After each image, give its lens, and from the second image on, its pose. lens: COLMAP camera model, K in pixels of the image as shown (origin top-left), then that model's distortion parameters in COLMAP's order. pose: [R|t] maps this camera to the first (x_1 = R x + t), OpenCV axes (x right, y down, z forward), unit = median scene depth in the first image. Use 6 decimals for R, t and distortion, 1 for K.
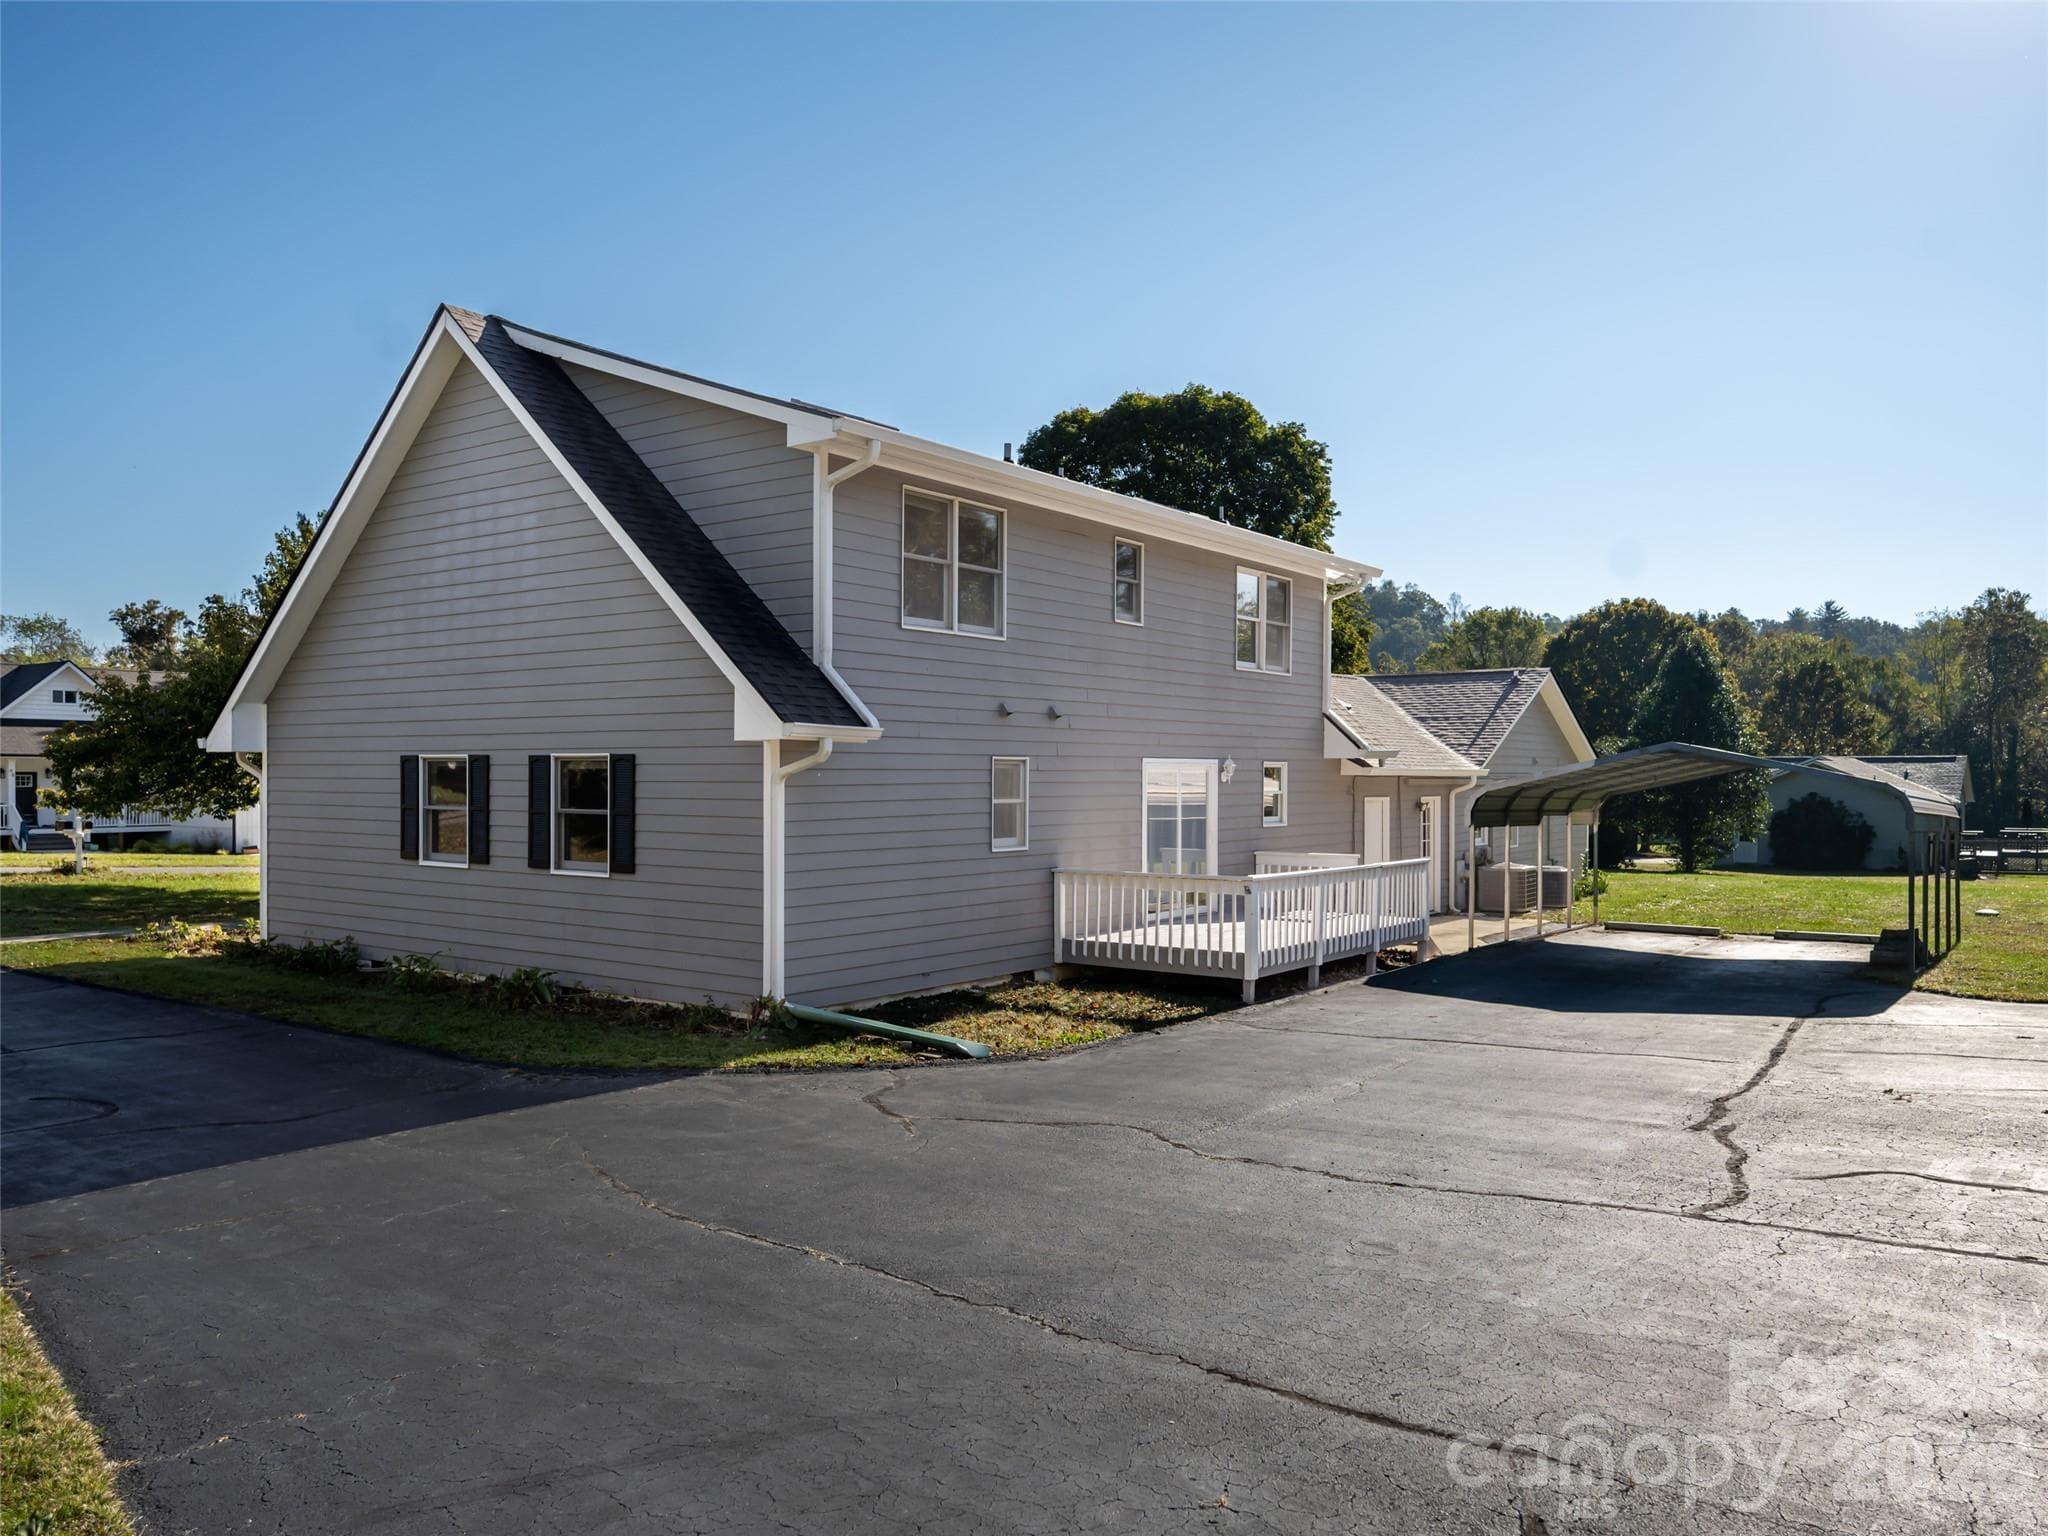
lens RADIAL K [[1511.8, 0, 1024.0], [0, 1511.8, 768.0], [0, 0, 1]] dist [0.005389, 0.003354]
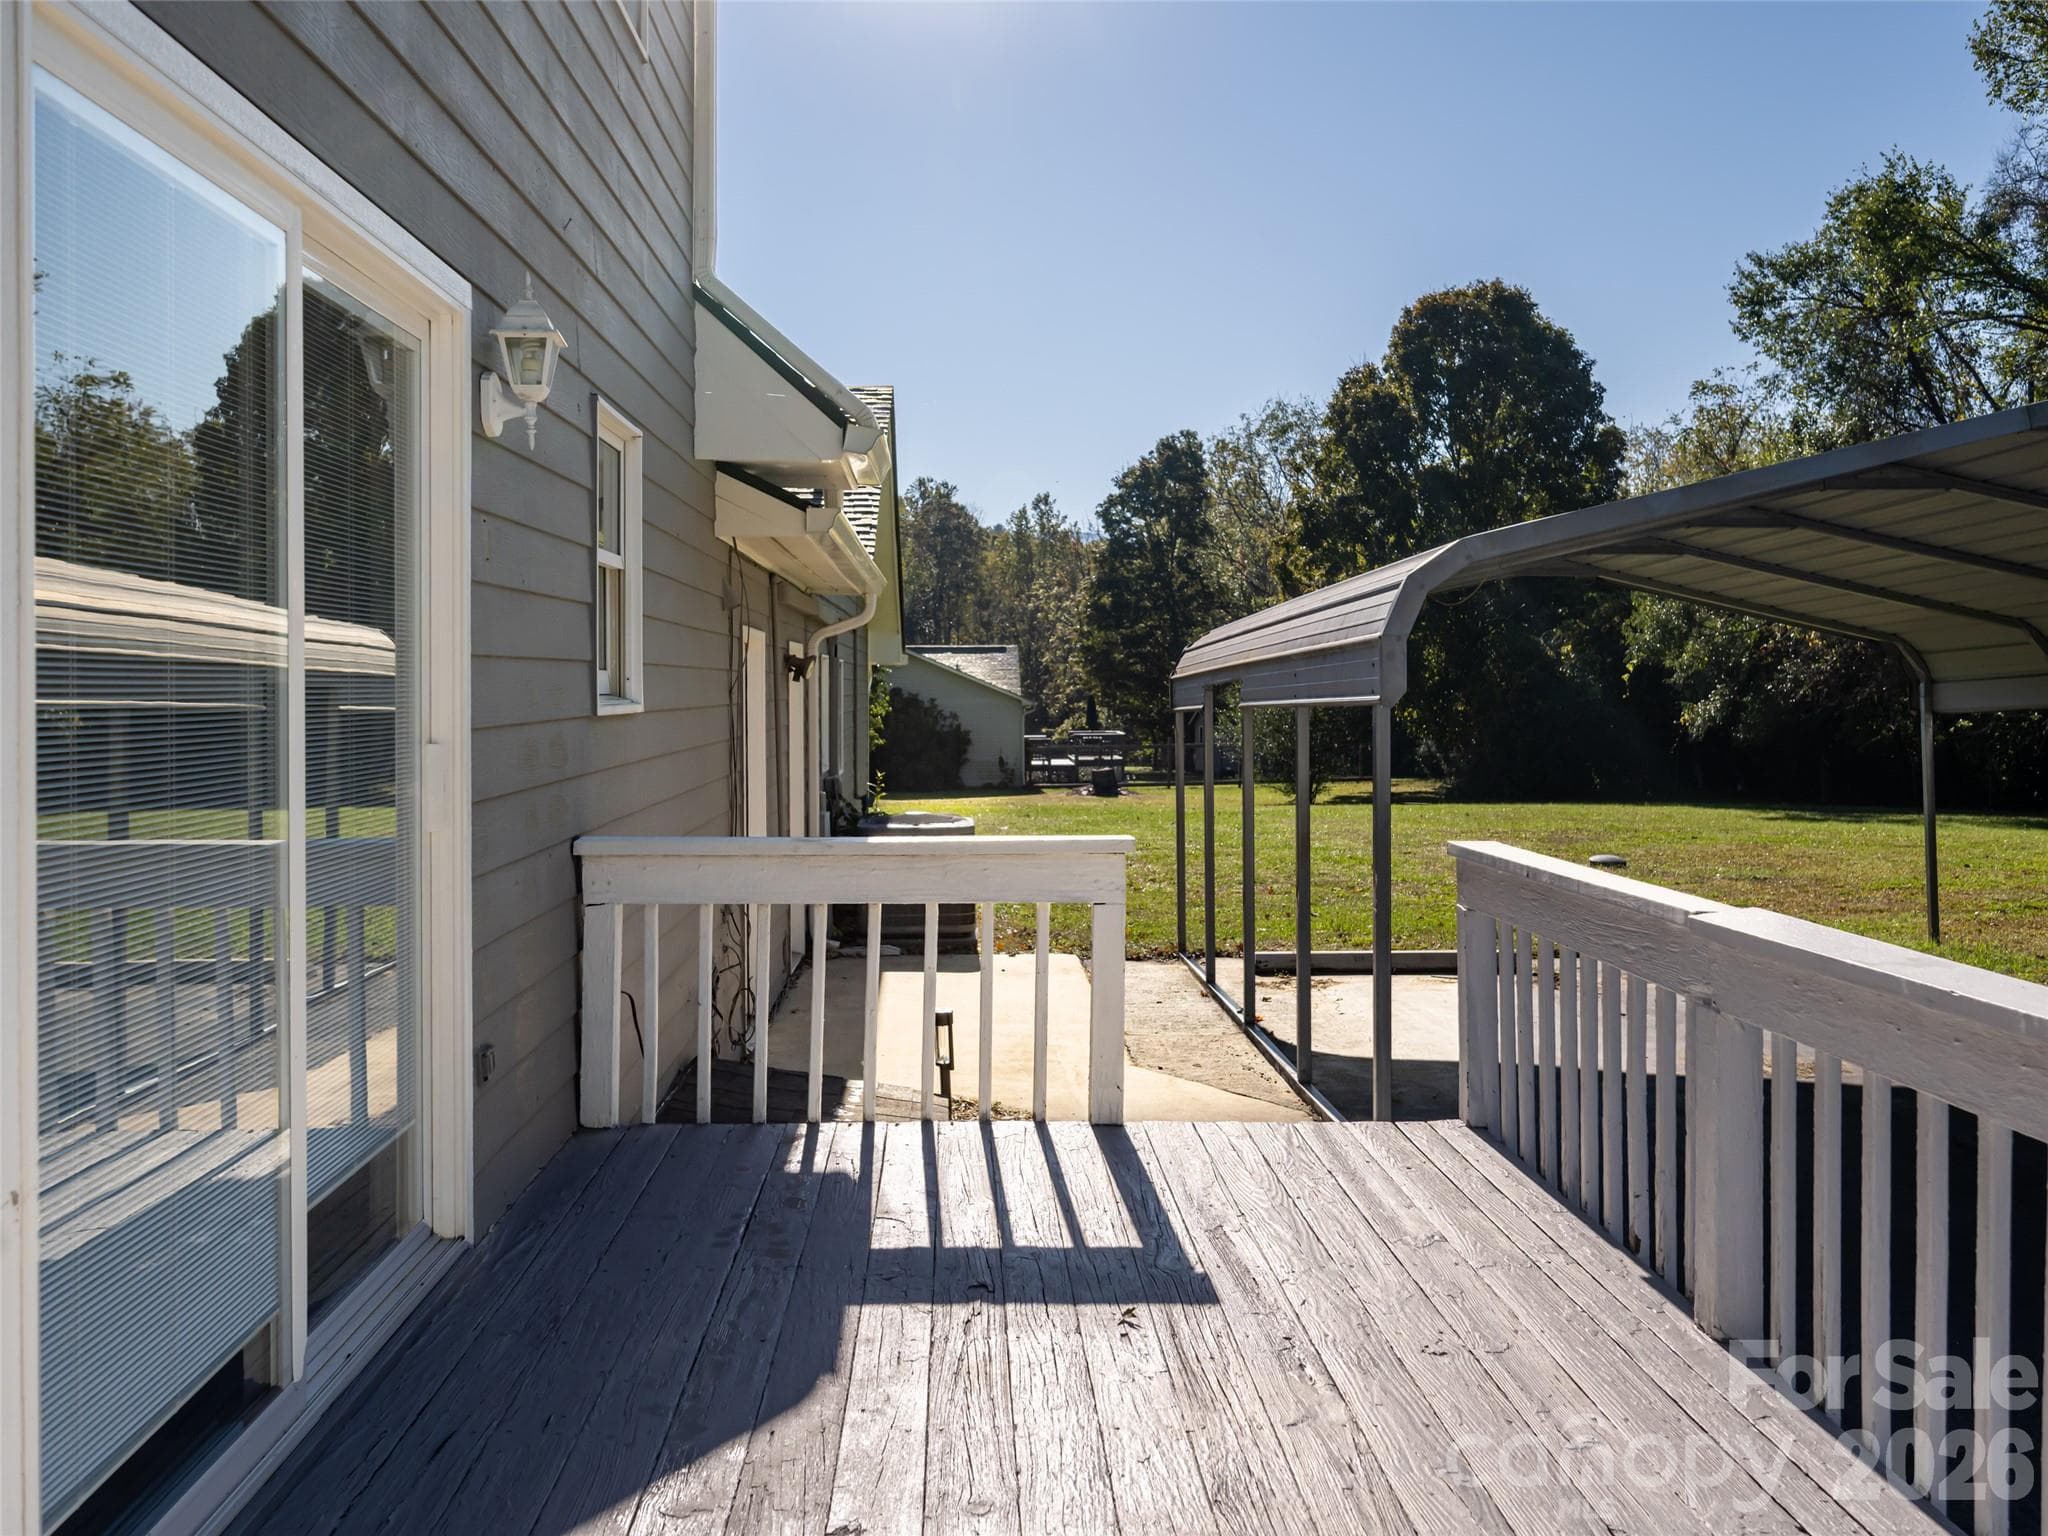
lens RADIAL K [[1815.8, 0, 1024.0], [0, 1815.8, 768.0], [0, 0, 1]] dist [0.002392, 0.004068]
pose [[0.789204, -0.030418, 0.613377, 0.016058], [0.000554, 0.998807, 0.048820, 0.012218], [-0.614131, -0.038189, 0.788280, 0.253477]]
